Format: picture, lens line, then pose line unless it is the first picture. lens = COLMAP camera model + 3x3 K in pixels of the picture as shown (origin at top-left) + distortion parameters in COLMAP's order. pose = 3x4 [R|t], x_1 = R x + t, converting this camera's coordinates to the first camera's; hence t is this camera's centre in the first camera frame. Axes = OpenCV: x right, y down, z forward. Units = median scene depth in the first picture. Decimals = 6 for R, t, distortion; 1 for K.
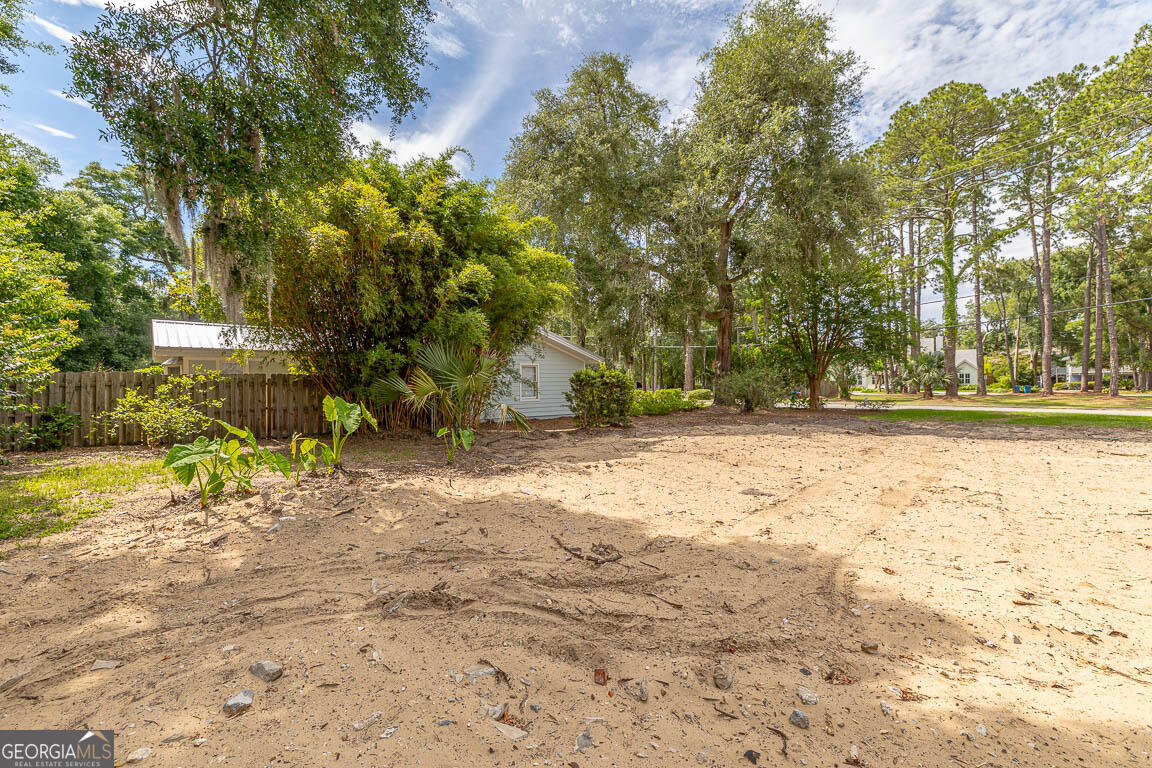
lens RADIAL K [[496.7, 0, 576.2], [0, 496.7, 388.8], [0, 0, 1]] dist [0.002651, -0.001140]
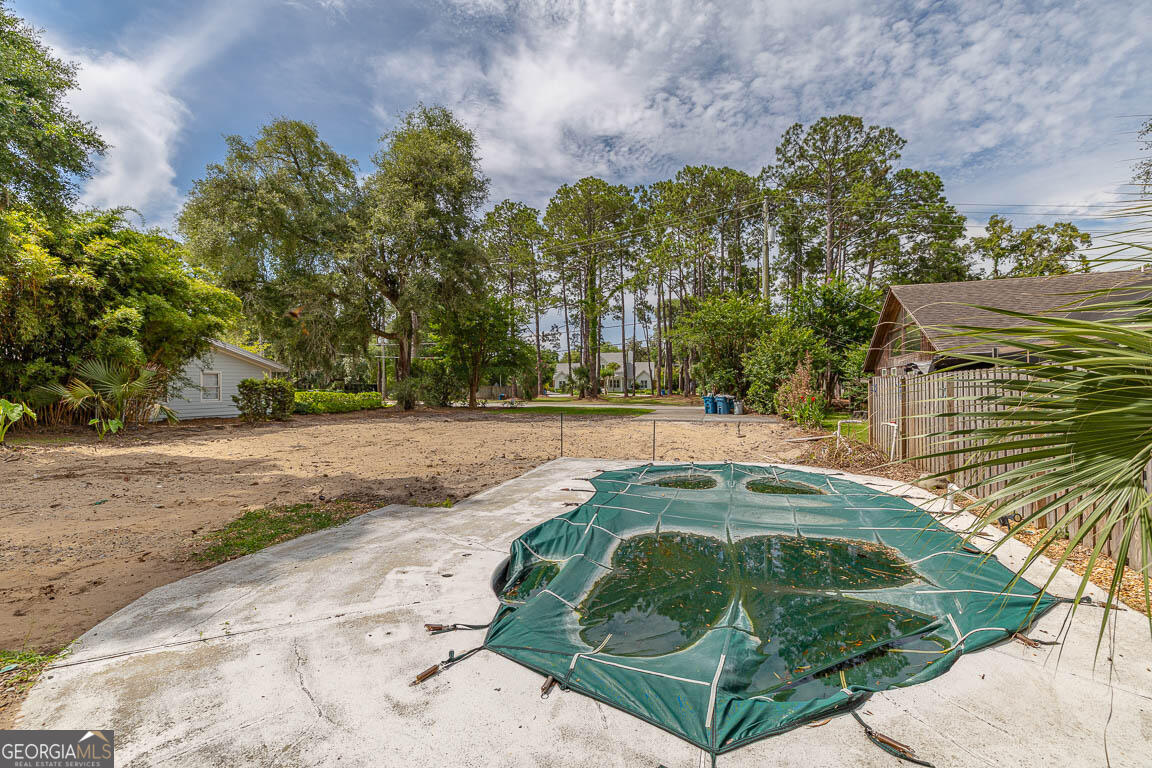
lens RADIAL K [[496.7, 0, 575.3], [0, 496.7, 386.5], [0, 0, 1]] dist [0.002651, -0.001140]
pose [[0.901798, 0.006046, 0.432115, 0.165285], [-0.002187, 0.999953, -0.009428, -0.004266], [-0.432152, 0.007557, 0.901769, -0.418719]]
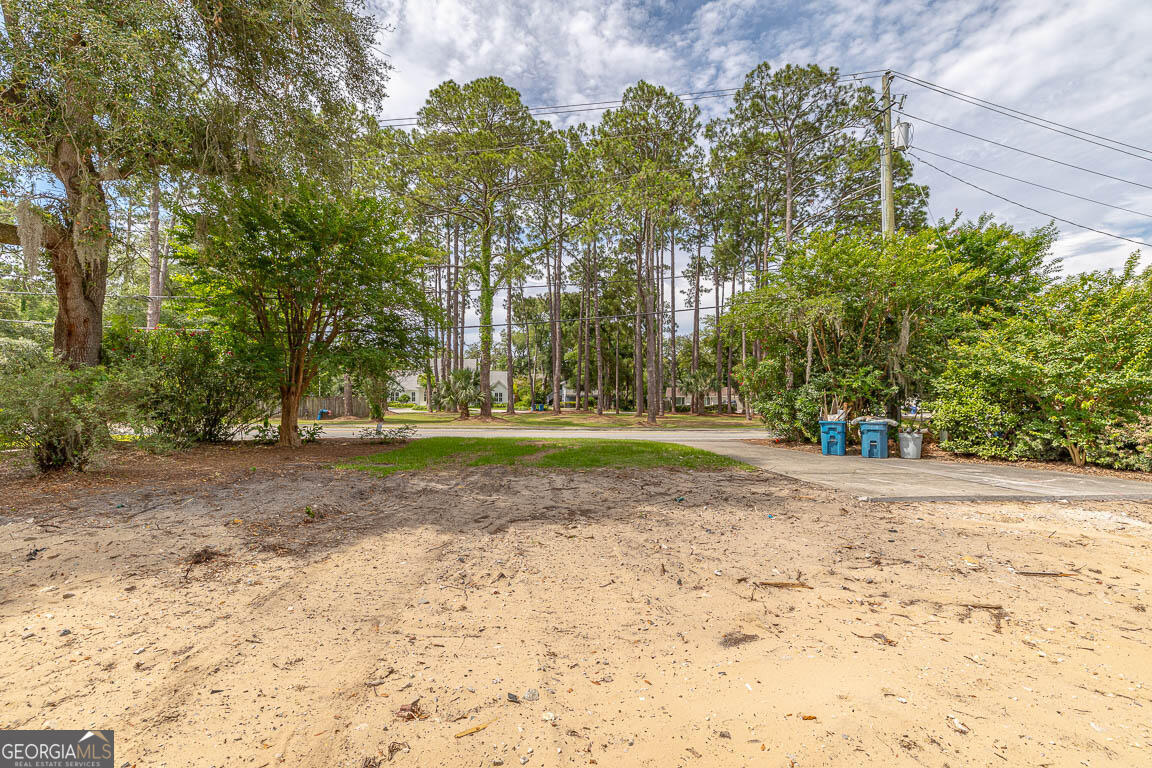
lens RADIAL K [[496.7, 0, 571.6], [0, 496.7, 383.2], [0, 0, 1]] dist [0.002651, -0.001140]
pose [[0.691172, 0.038819, 0.721647, 0.333276], [-0.008521, 0.998925, -0.045574, -0.009149], [-0.722640, 0.025350, 0.690760, 0.417334]]
